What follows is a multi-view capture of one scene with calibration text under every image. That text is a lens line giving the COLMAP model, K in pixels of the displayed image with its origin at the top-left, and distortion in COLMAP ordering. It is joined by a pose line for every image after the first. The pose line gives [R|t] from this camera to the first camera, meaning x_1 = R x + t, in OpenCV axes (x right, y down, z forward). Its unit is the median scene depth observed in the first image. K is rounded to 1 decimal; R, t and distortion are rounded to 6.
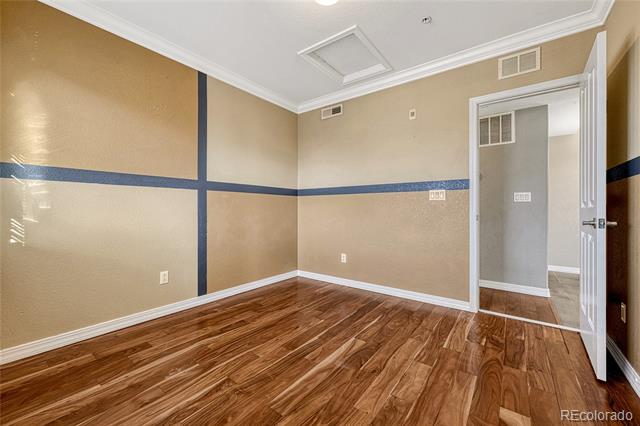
lens RADIAL K [[258.6, 0, 330.3], [0, 258.6, 210.0], [0, 0, 1]] dist [0.000851, 0.000383]
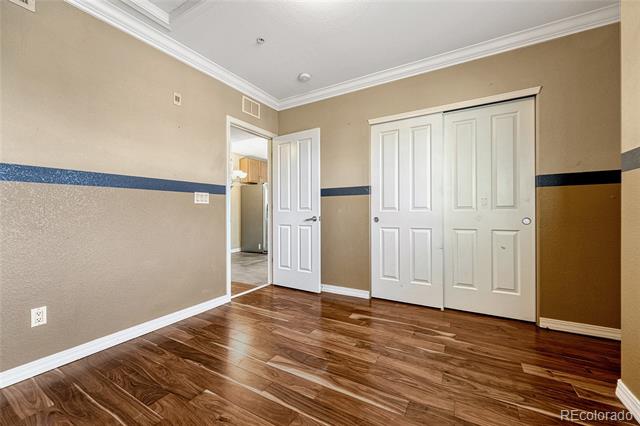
lens RADIAL K [[258.6, 0, 305.1], [0, 258.6, 206.8], [0, 0, 1]] dist [0.000851, 0.000383]
pose [[-0.063462, 0.013731, 0.997890, -0.688909], [-0.001090, 0.999904, -0.013828, -0.012282], [-0.997984, -0.001965, -0.063441, 0.815237]]
